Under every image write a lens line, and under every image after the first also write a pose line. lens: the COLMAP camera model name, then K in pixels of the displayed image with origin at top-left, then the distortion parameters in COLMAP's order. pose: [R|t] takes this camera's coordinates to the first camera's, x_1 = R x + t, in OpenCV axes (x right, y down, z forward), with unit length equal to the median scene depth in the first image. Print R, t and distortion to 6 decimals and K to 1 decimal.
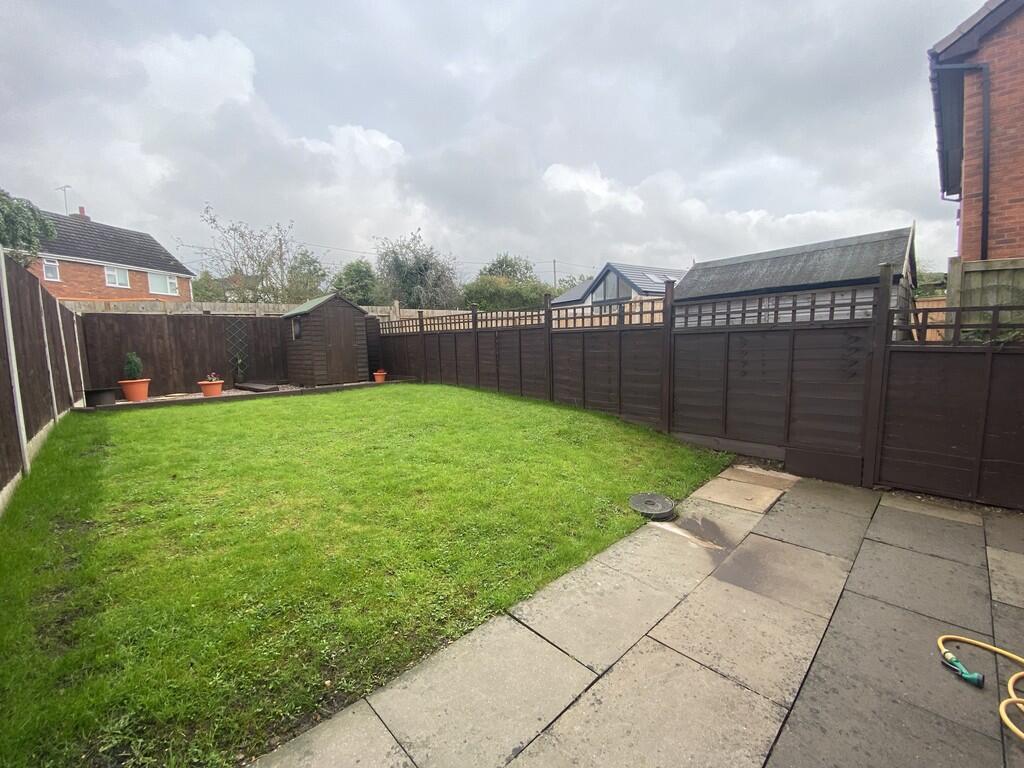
lens RADIAL K [[413.3, 0, 512.0], [0, 413.3, 384.0], [0, 0, 1]] dist [0.008210, -0.014436]
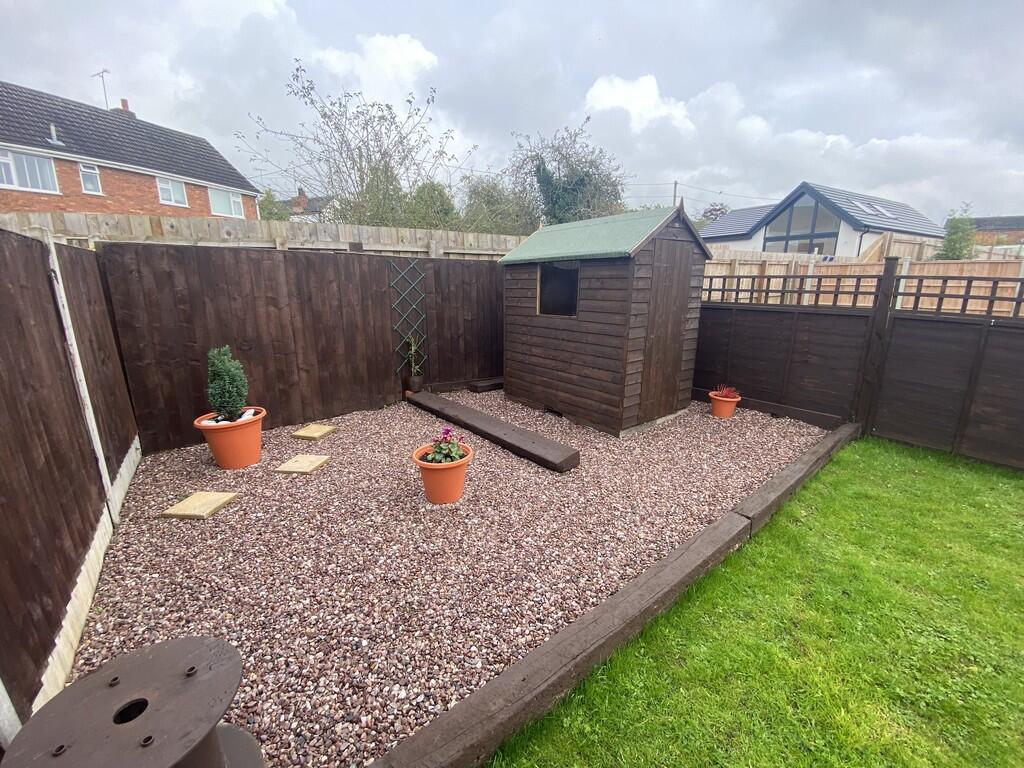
lens RADIAL K [[413.3, 0, 512.0], [0, 413.3, 384.0], [0, 0, 1]] dist [0.008210, -0.014436]
pose [[0.994579, 0.055055, -0.088210, -0.549654], [-0.041291, 0.987687, 0.150894, -0.104100], [0.095432, -0.146434, 0.984606, 0.569114]]
